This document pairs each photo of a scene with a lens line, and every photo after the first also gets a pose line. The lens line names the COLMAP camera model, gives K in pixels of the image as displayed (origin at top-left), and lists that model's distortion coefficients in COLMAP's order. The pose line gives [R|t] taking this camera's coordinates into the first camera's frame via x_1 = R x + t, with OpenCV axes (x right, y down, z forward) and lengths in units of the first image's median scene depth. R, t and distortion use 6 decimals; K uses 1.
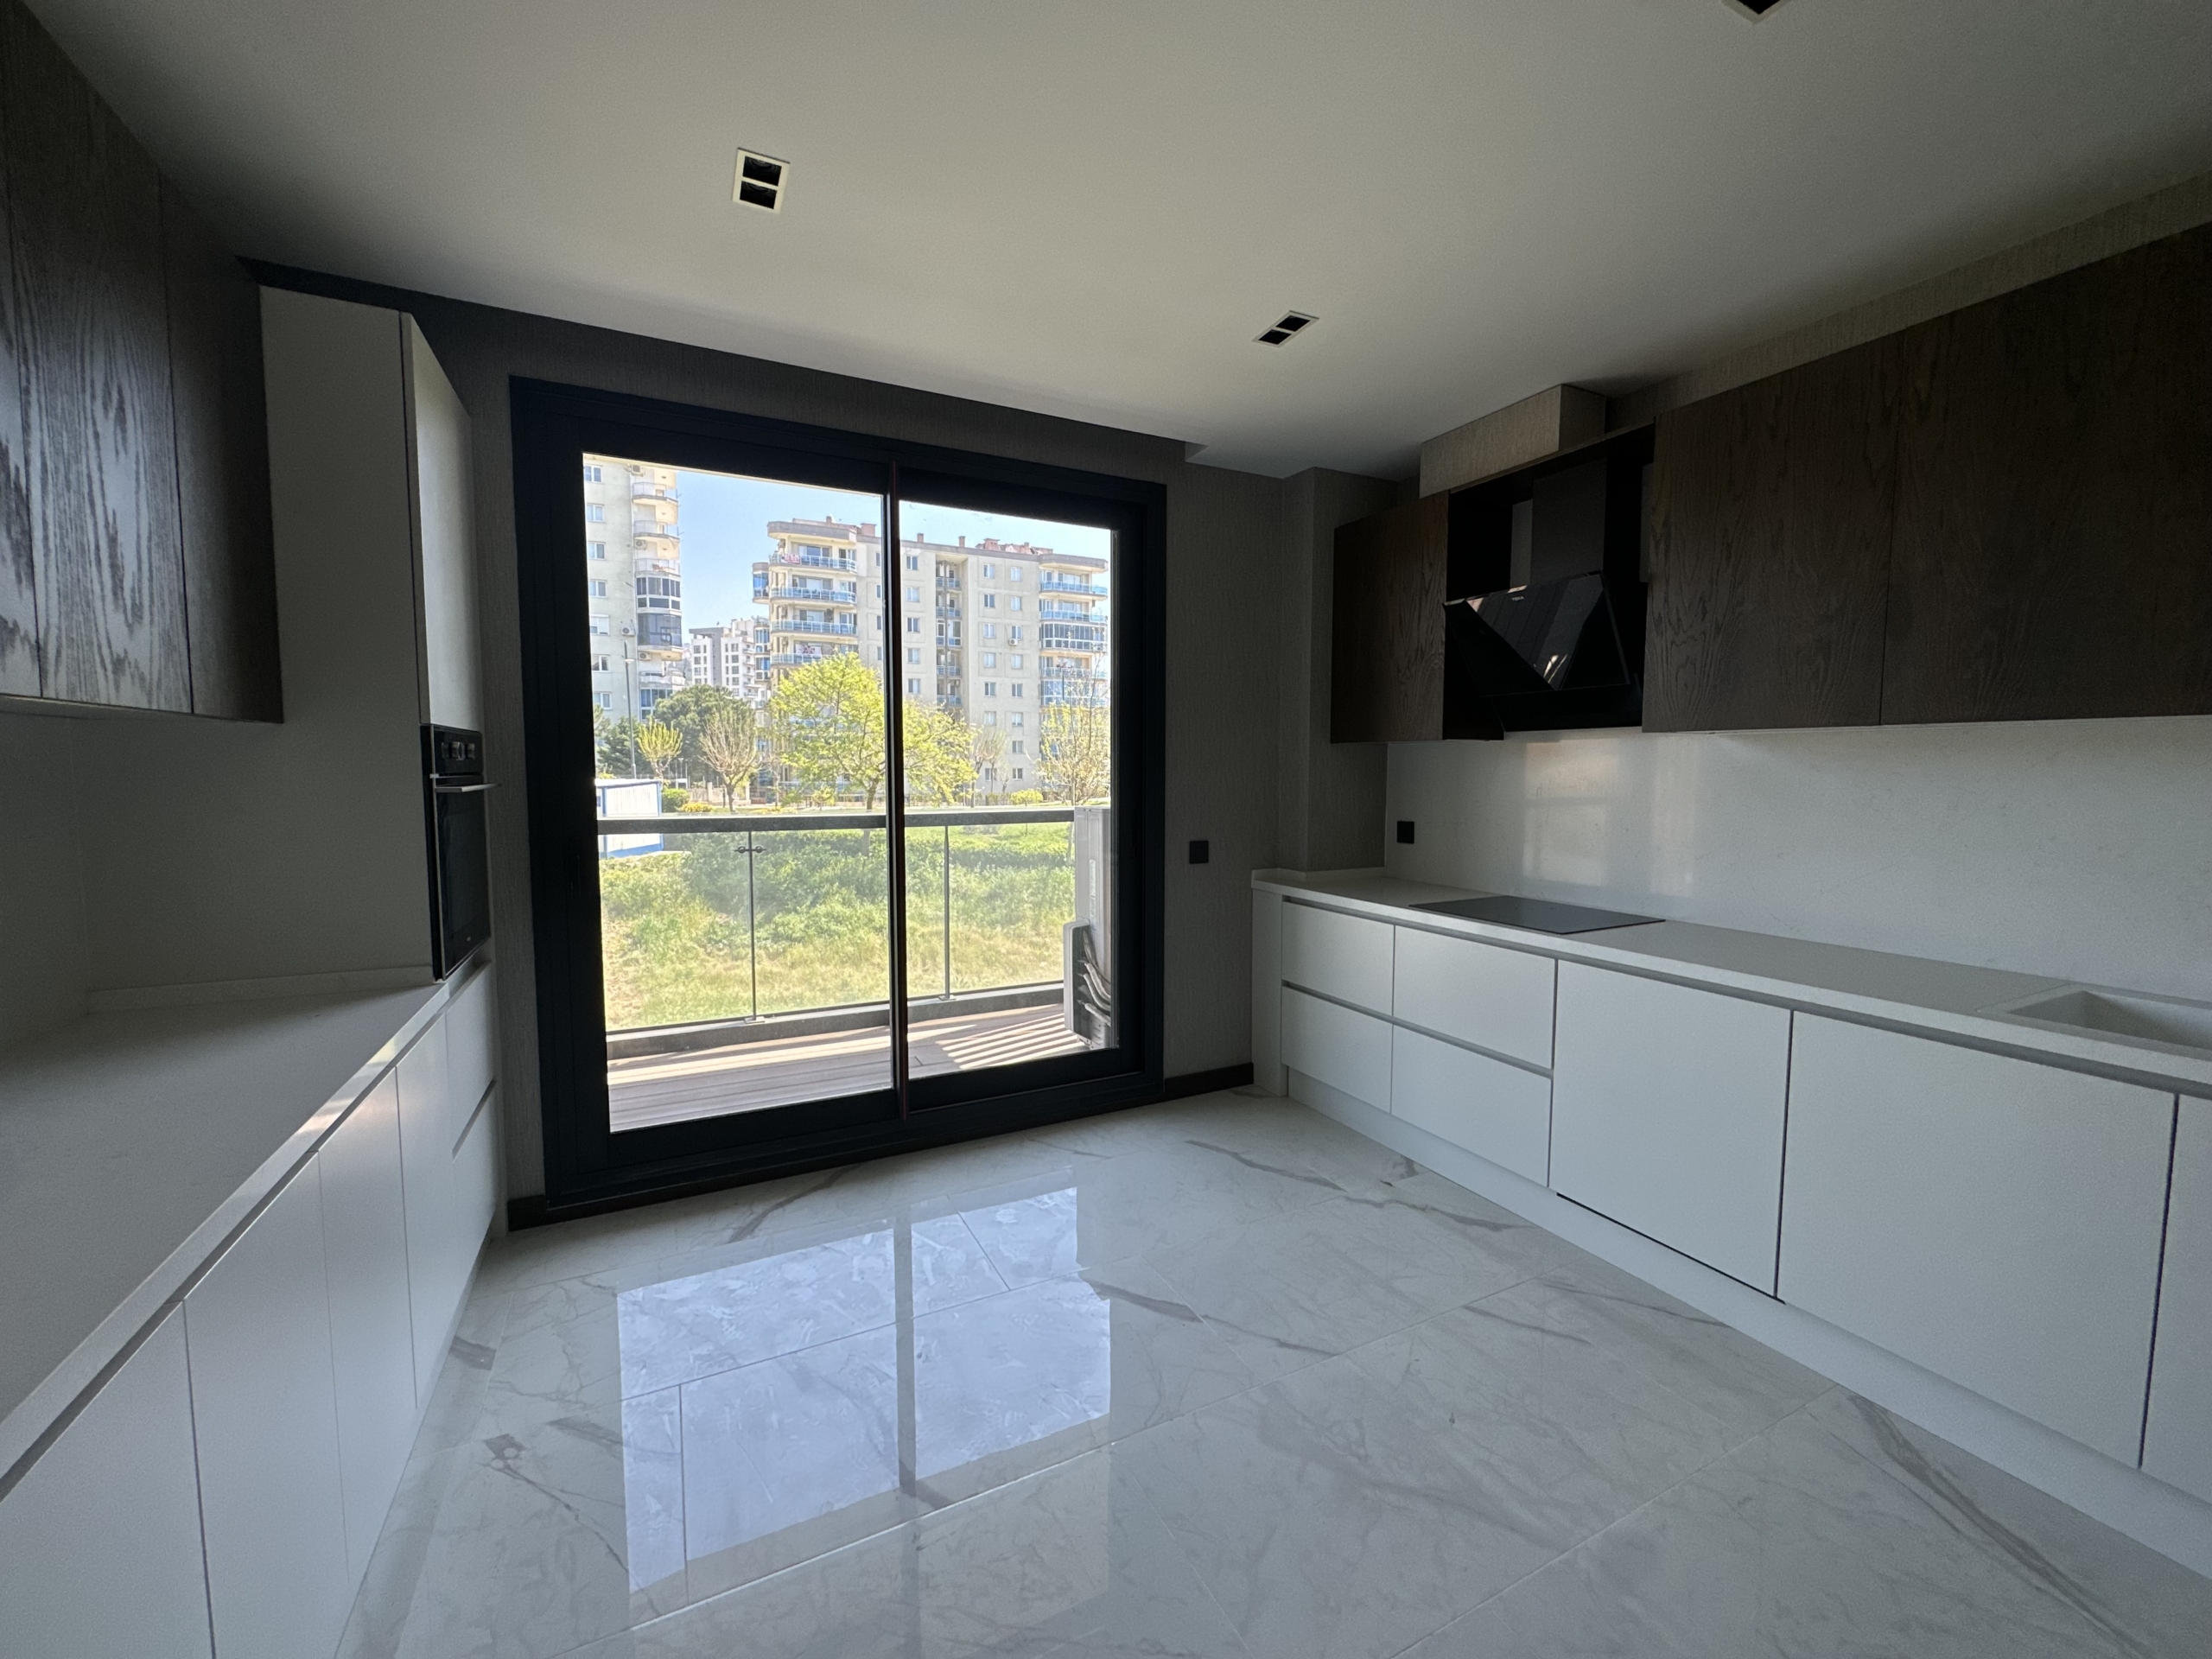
lens RADIAL K [[882.3, 0, 1106.0], [0, 882.3, 829.5], [0, 0, 1]] dist [-0.000312, -0.000738]
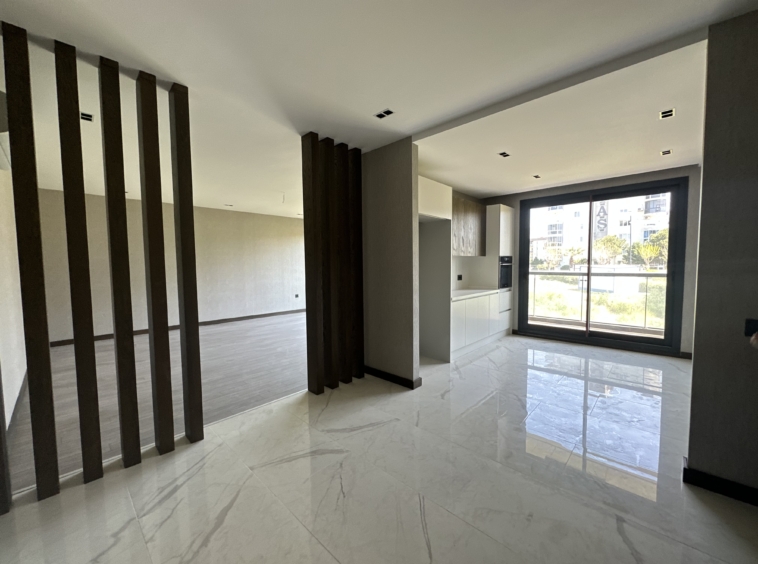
lens RADIAL K [[303.1, 0, 379.0], [0, 303.1, 282.0], [0, 0, 1]] dist [-0.002075, -0.000292]
pose [[0.346133, 0.051886, -0.936750, 0.869874], [-0.055696, 0.997845, 0.034690, 0.048947], [0.936531, 0.040166, 0.348277, -0.576893]]
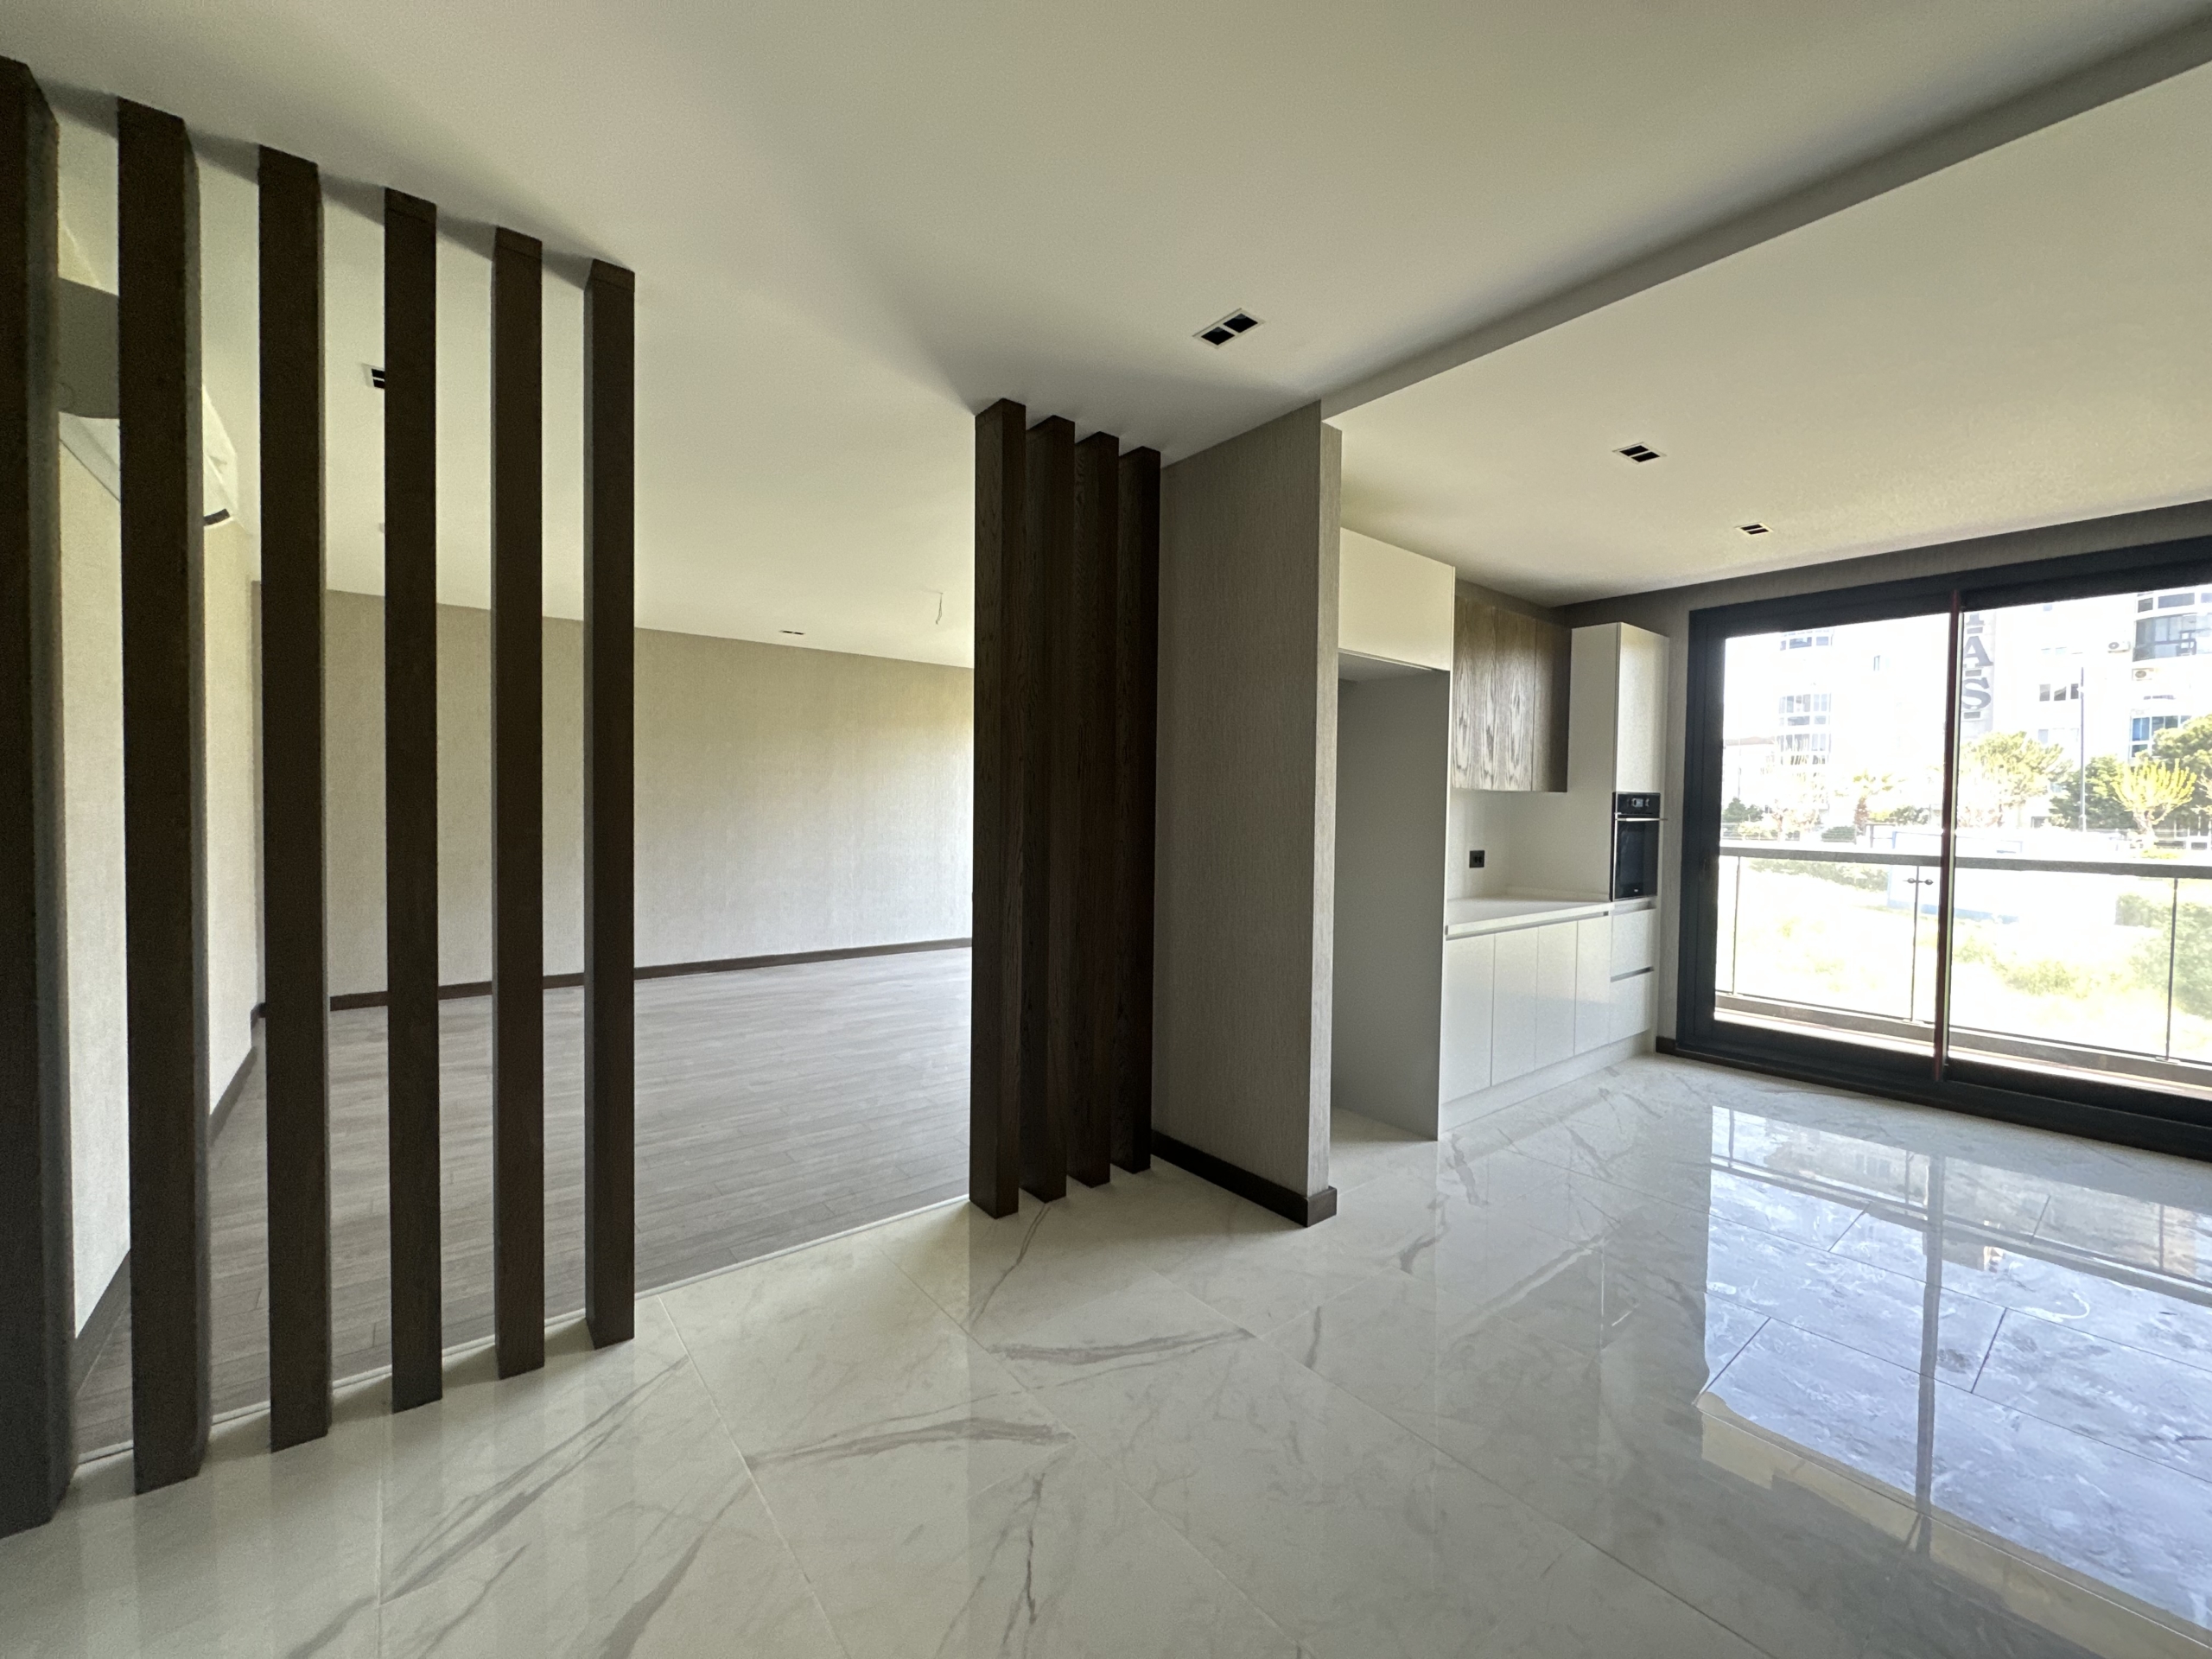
lens RADIAL K [[882.3, 0, 1106.0], [0, 882.3, 829.5], [0, 0, 1]] dist [-0.000312, -0.000738]
pose [[0.209691, 0.027989, -0.977367, 0.795587], [-0.081831, 0.996586, 0.010982, 0.042379], [0.974337, 0.077676, 0.211265, -0.518007]]
